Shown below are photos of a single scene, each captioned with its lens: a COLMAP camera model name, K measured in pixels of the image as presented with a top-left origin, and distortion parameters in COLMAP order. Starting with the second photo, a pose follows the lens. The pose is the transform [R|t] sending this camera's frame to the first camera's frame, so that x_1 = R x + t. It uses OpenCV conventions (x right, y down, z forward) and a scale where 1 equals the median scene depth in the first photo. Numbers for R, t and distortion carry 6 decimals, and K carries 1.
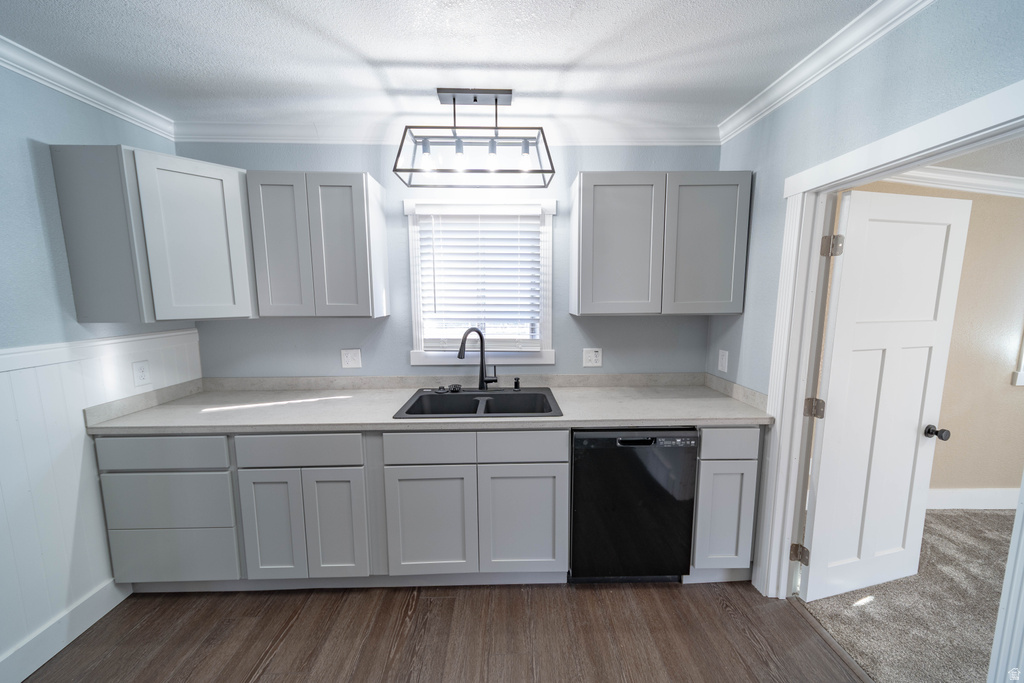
lens RADIAL K [[355.5, 0, 512.3], [0, 355.5, 339.7], [0, 0, 1]] dist [0.004910, 0.000175]
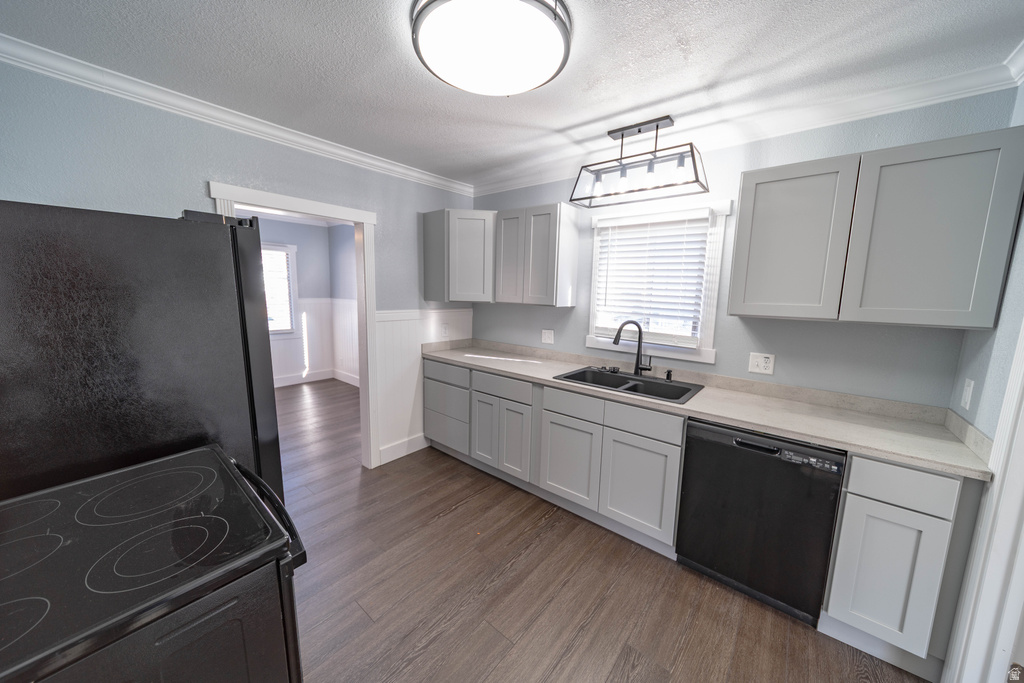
lens RADIAL K [[355.5, 0, 512.4], [0, 355.5, 343.1], [0, 0, 1]] dist [0.002534, 0.000149]
pose [[0.758898, 0.119124, -0.640222, 0.403858], [-0.110508, 0.992425, 0.053665, 0.024506], [0.641765, 0.030023, 0.766314, -0.173425]]
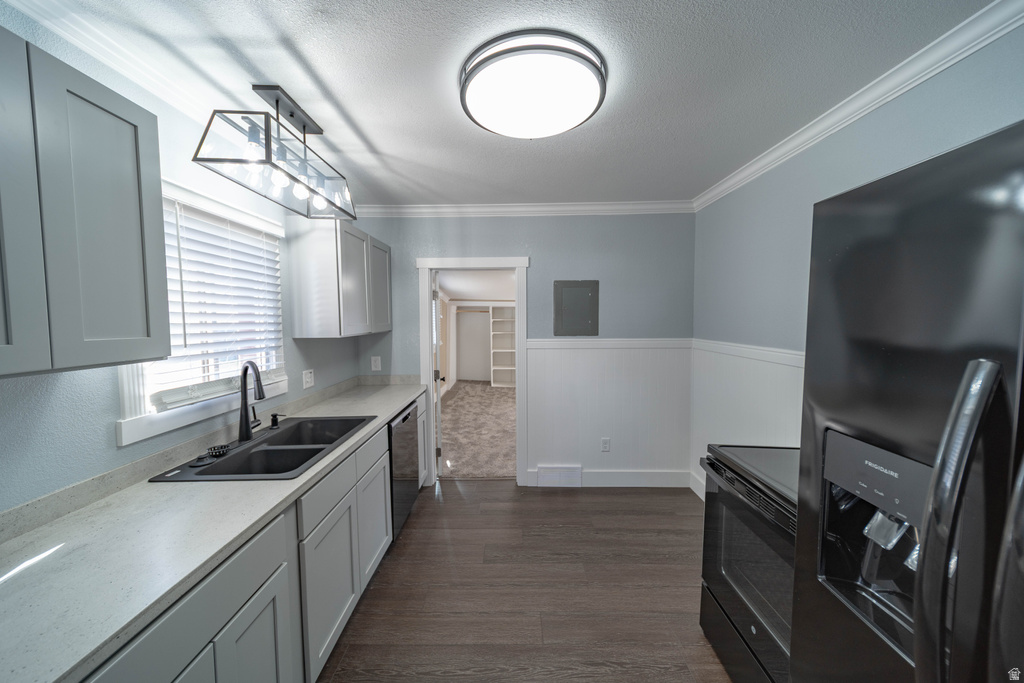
lens RADIAL K [[355.5, 0, 512.3], [0, 355.5, 339.7], [0, 0, 1]] dist [0.004910, 0.000175]
pose [[0.024548, -0.059972, 0.997898, -1.013032], [0.135929, 0.989129, 0.056101, -0.052536], [-0.990414, 0.134266, 0.032433, 0.441200]]
